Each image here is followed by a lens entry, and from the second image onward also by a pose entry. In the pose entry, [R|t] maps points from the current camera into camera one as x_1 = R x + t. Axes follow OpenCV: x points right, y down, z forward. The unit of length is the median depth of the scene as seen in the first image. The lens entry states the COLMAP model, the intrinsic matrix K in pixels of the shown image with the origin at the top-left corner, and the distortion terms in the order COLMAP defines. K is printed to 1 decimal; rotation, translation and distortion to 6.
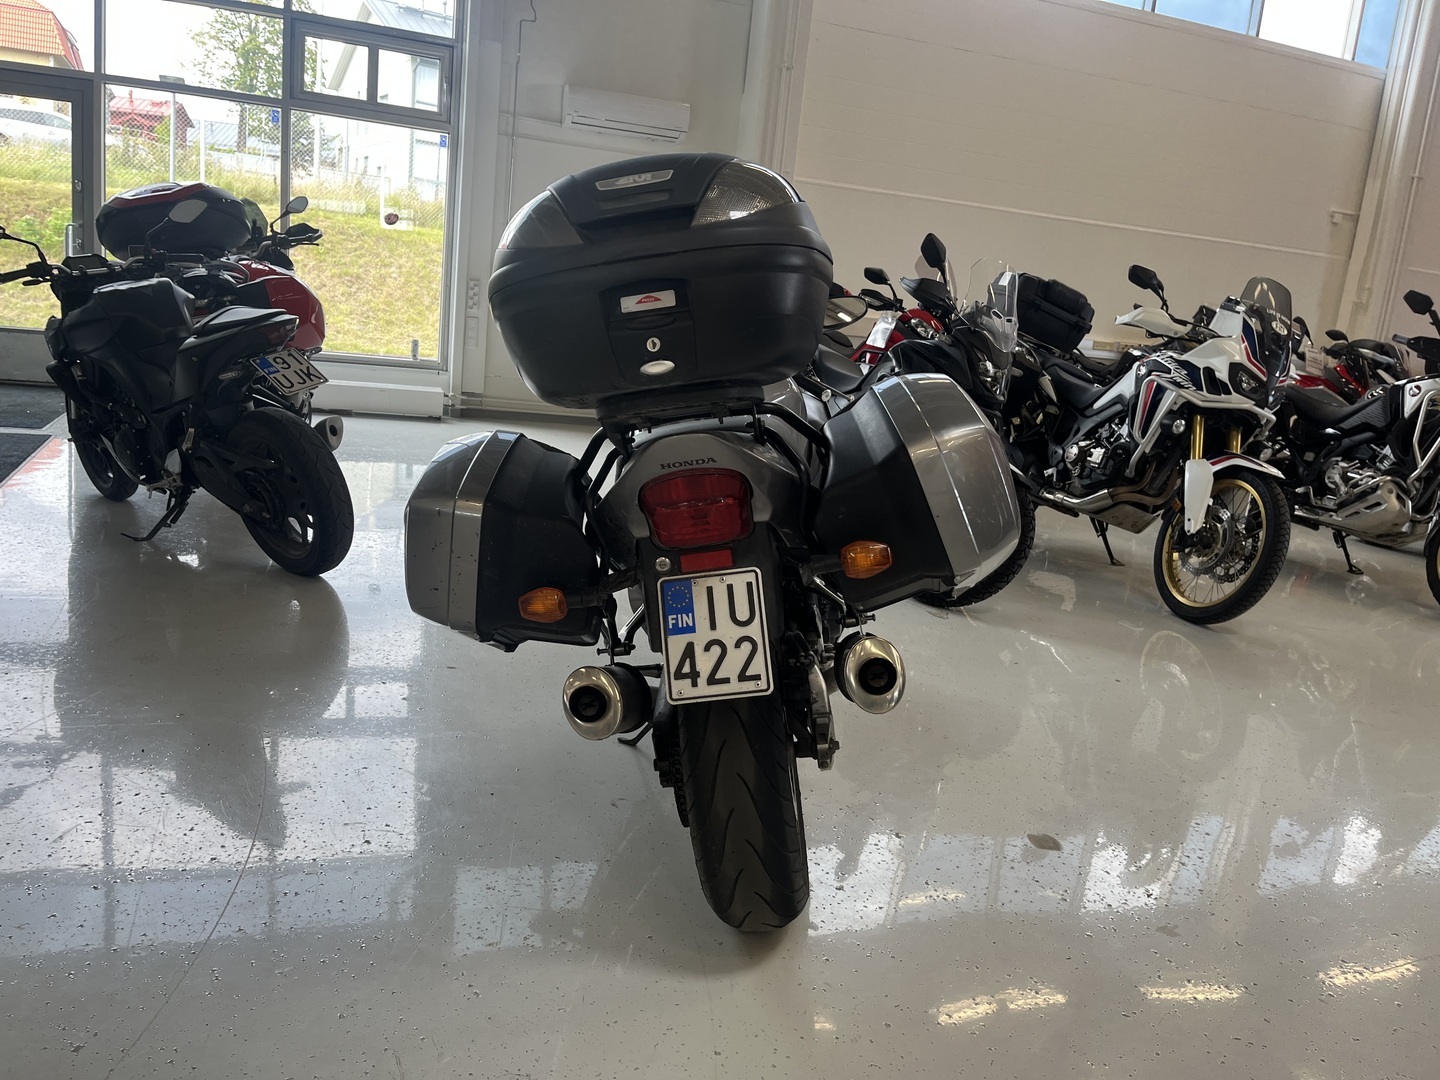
lens RADIAL K [[1077.2, 0, 707.9], [0, 1077.2, 534.9], [0, 0, 1]] dist [0.045290, -0.082574]
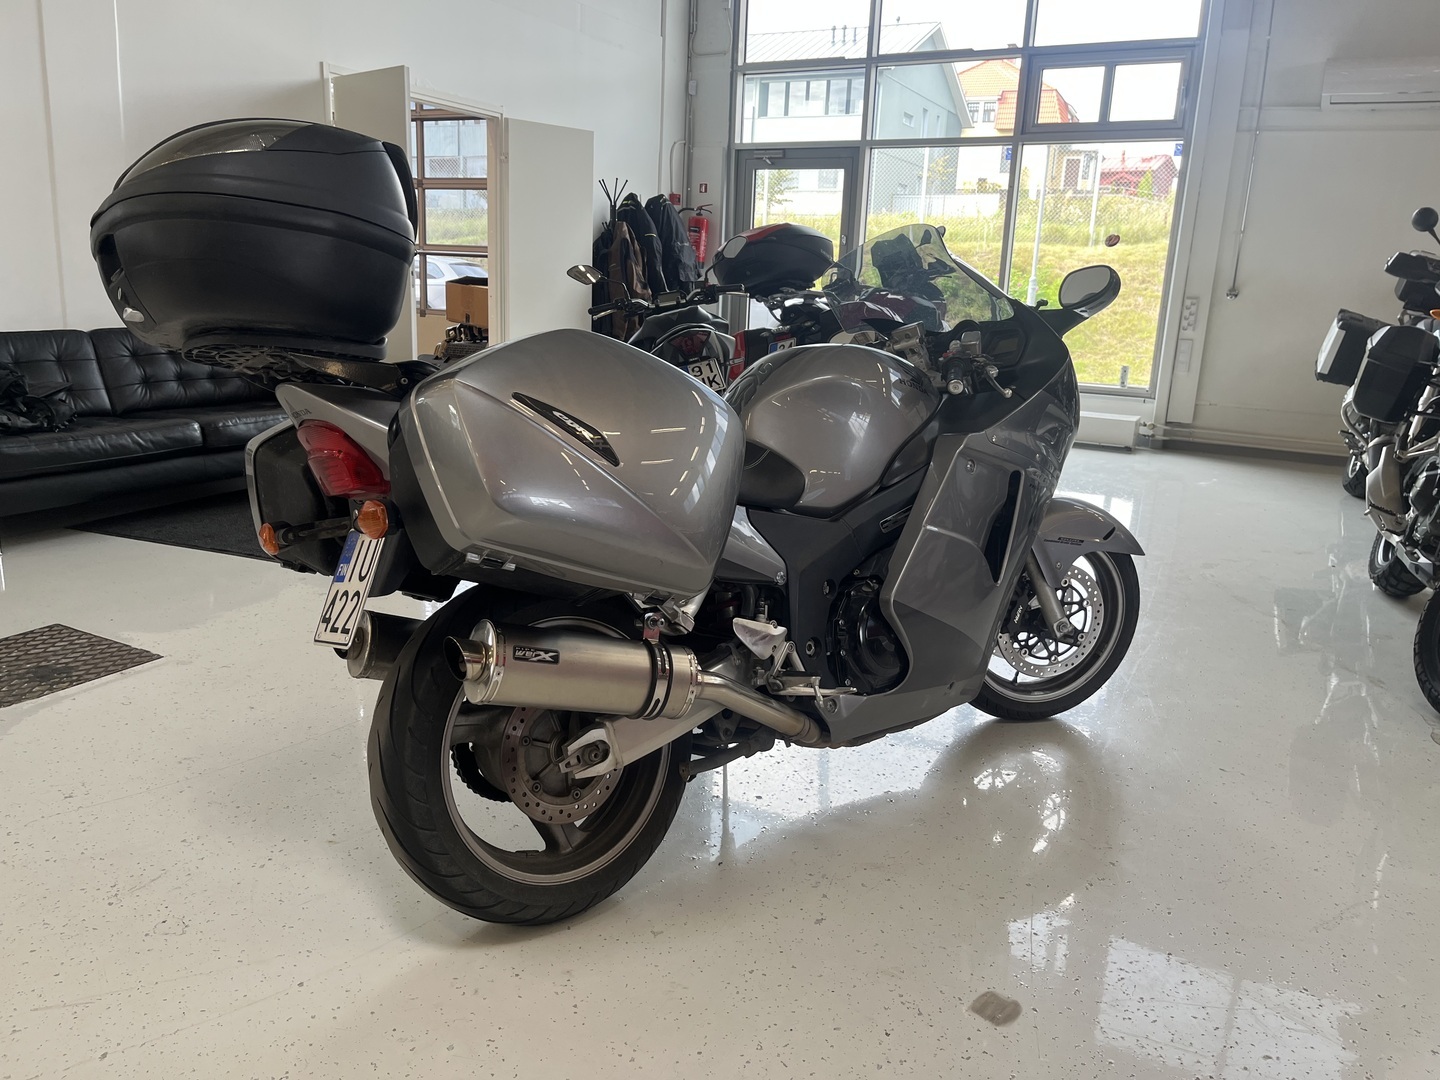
lens RADIAL K [[1075.6, 0, 711.9], [0, 1075.6, 538.9], [0, 0, 1]] dist [0.047534, -0.071019]
pose [[0.667323, 0.100373, -0.737974, 0.226373], [-0.127672, 0.991626, 0.019423, -0.003693], [0.733744, 0.081257, 0.674550, 0.126950]]
